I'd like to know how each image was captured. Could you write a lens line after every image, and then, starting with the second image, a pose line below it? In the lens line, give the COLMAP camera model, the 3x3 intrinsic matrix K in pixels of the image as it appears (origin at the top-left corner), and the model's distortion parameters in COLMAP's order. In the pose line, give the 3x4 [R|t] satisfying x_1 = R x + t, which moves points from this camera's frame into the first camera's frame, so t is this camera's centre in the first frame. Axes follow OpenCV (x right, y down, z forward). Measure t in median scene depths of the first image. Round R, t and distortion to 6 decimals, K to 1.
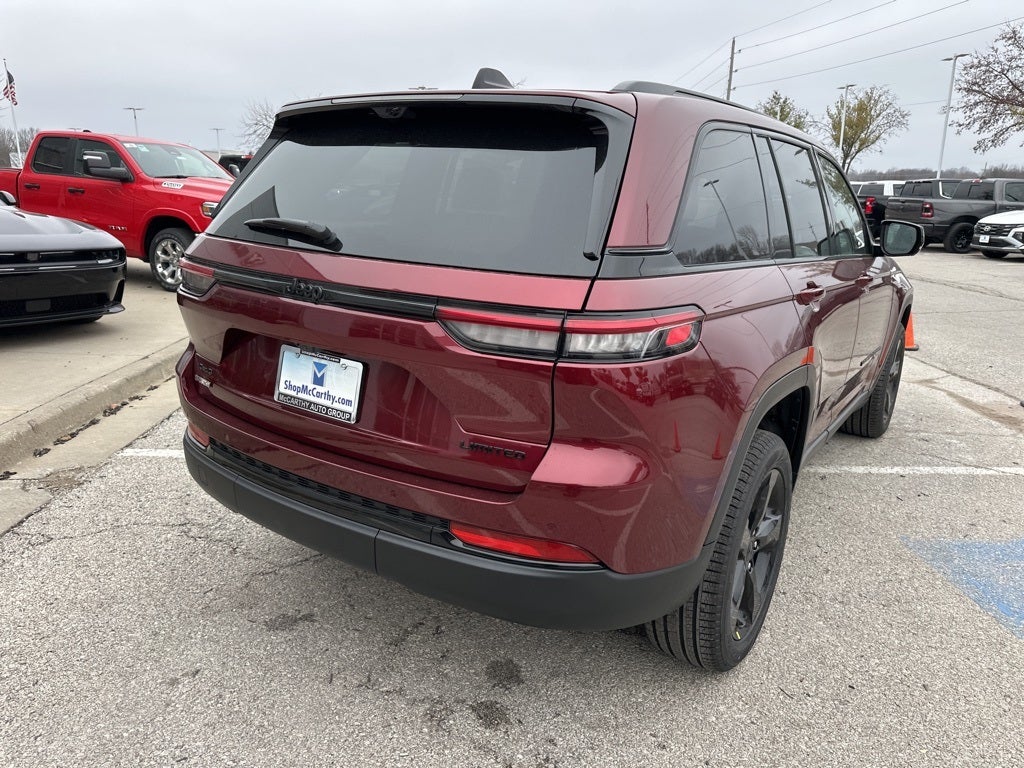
lens RADIAL K [[720.4, 0, 508.6], [0, 720.4, 378.2], [0, 0, 1]] dist [0.033766, -0.036457]
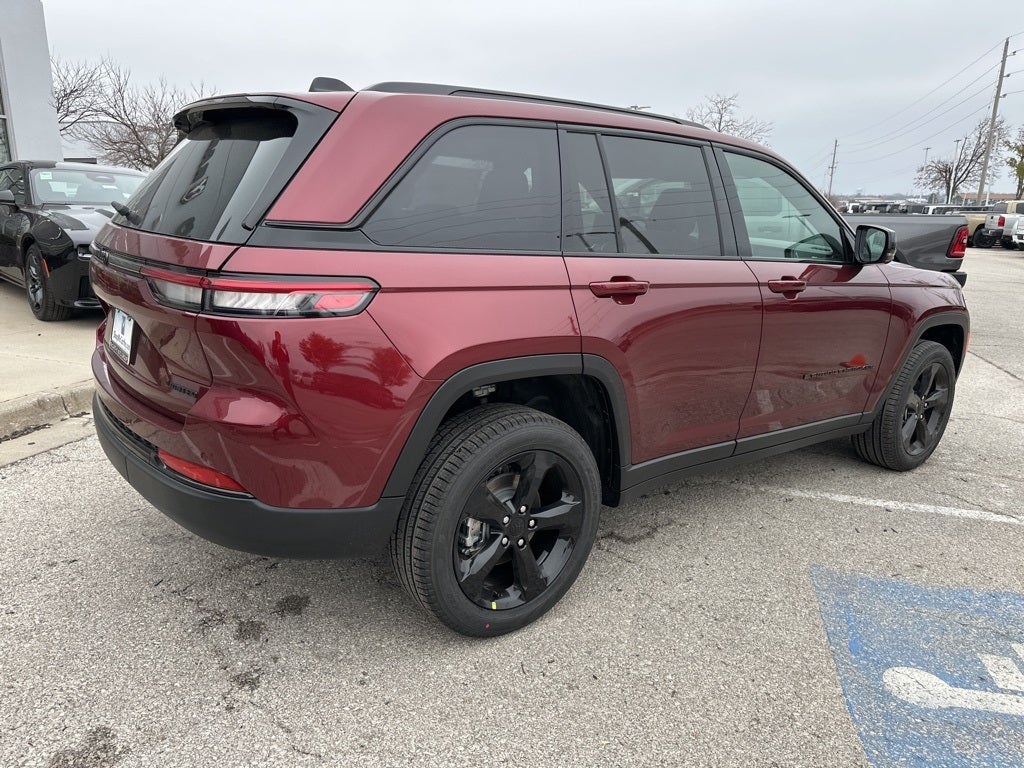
lens RADIAL K [[720.4, 0, 508.6], [0, 720.4, 378.2], [0, 0, 1]] dist [0.033766, -0.036457]
pose [[0.952866, 0.074598, -0.294077, 0.661174], [-0.082040, 0.996544, -0.013032, 0.042694], [0.292088, 0.036544, 0.955693, 0.000734]]
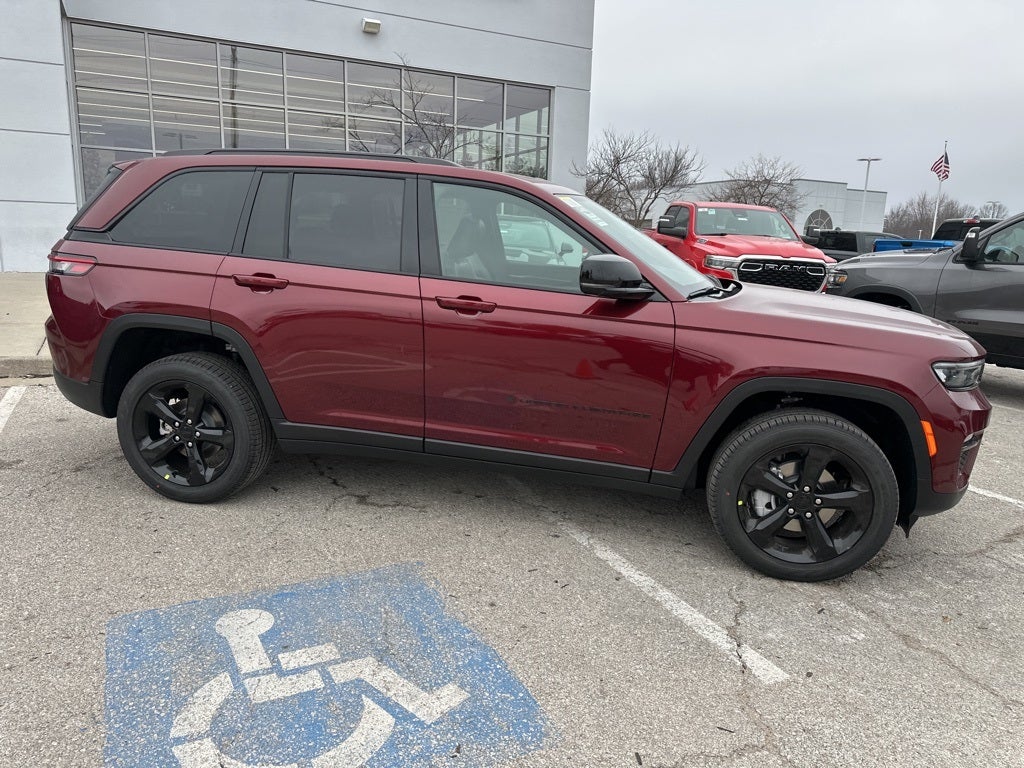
lens RADIAL K [[715.7, 0, 510.0], [0, 715.7, 381.1], [0, 0, 1]] dist [0.034616, -0.035758]
pose [[0.411478, 0.181367, -0.893192, 2.183190], [-0.262319, 0.962100, 0.074513, -0.185251], [0.872854, 0.203640, 0.443459, 0.975541]]
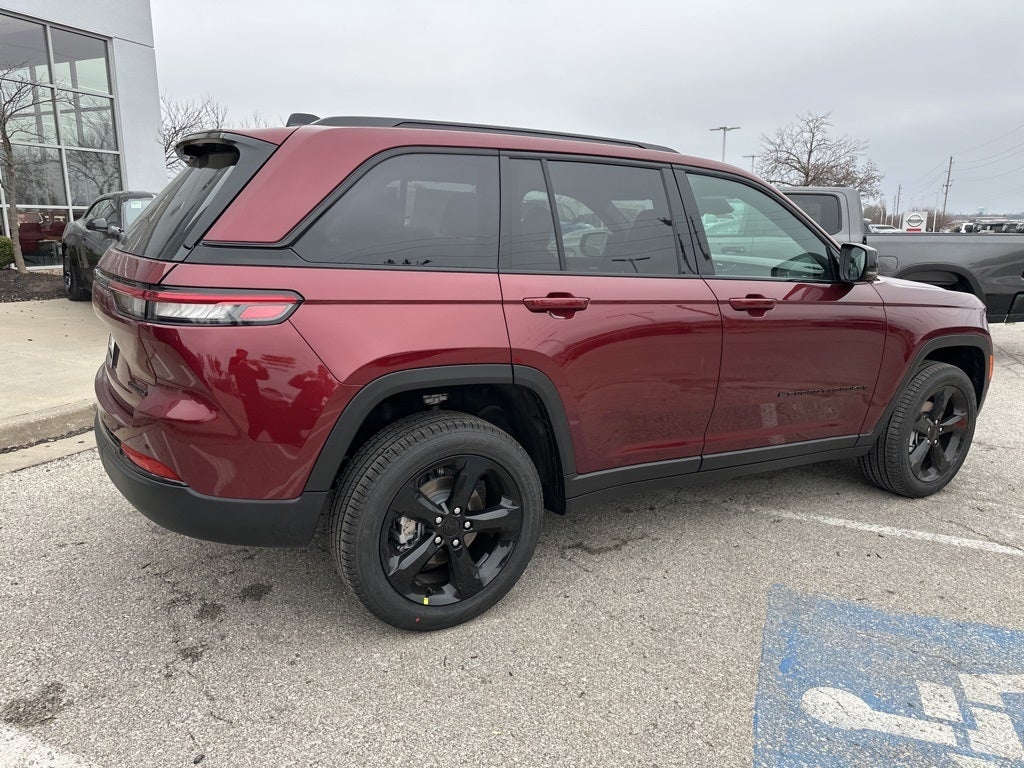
lens RADIAL K [[719.4, 0, 508.4], [0, 719.4, 373.3], [0, 0, 1]] dist [0.033411, -0.035030]
pose [[0.906053, 0.079581, -0.415615, 0.921391], [-0.104704, 0.993778, -0.037972, 0.040514], [0.410007, 0.077921, 0.908748, 0.025862]]
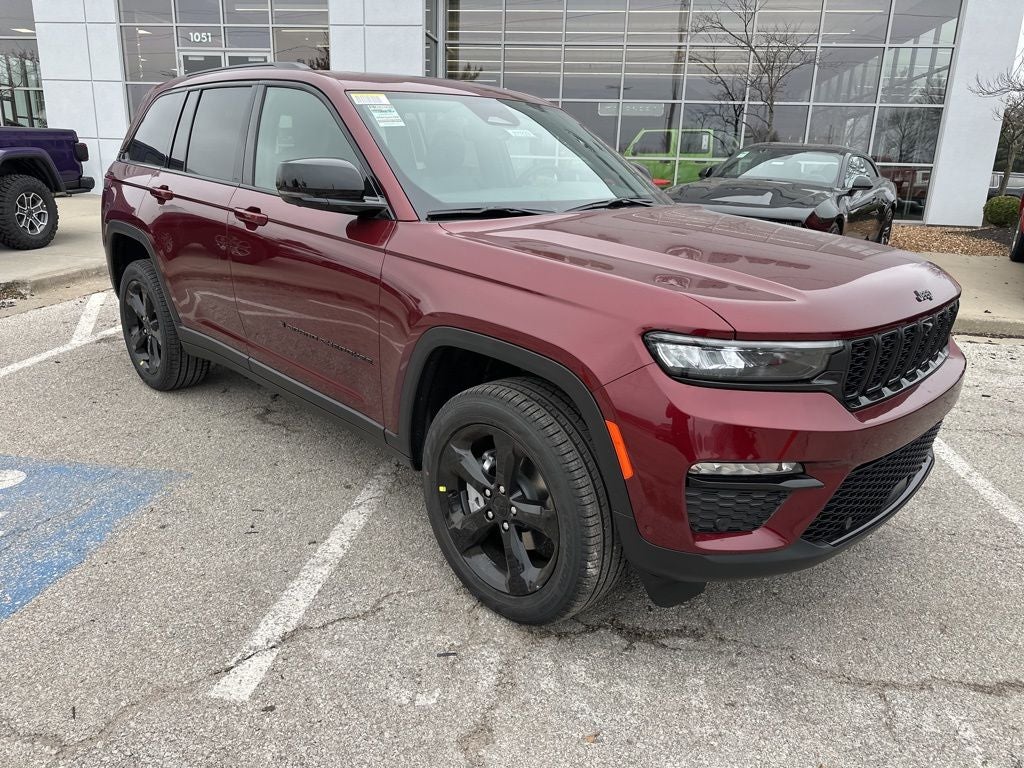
lens RADIAL K [[716.9, 0, 510.9], [0, 716.9, 388.1], [0, 0, 1]] dist [0.034691, -0.035985]
pose [[-0.184216, 0.264377, -0.946662, 2.100335], [-0.282167, 0.908379, 0.308594, -0.482103], [0.941513, 0.323965, -0.092739, 2.264471]]
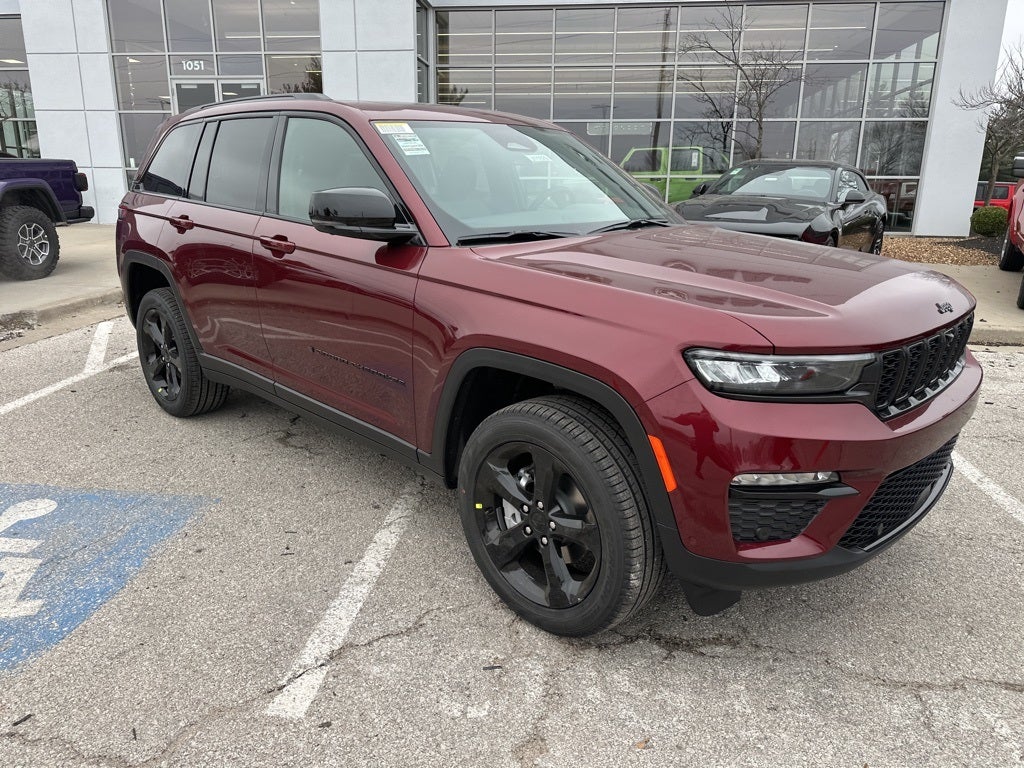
lens RADIAL K [[714.6, 0, 509.5], [0, 714.6, 397.7], [0, 0, 1]] dist [0.039217, -0.039678]
pose [[-0.168456, 0.256917, -0.951639, 2.137533], [-0.263823, 0.918462, 0.294661, -0.472882], [0.949747, 0.300702, -0.086940, 2.204169]]
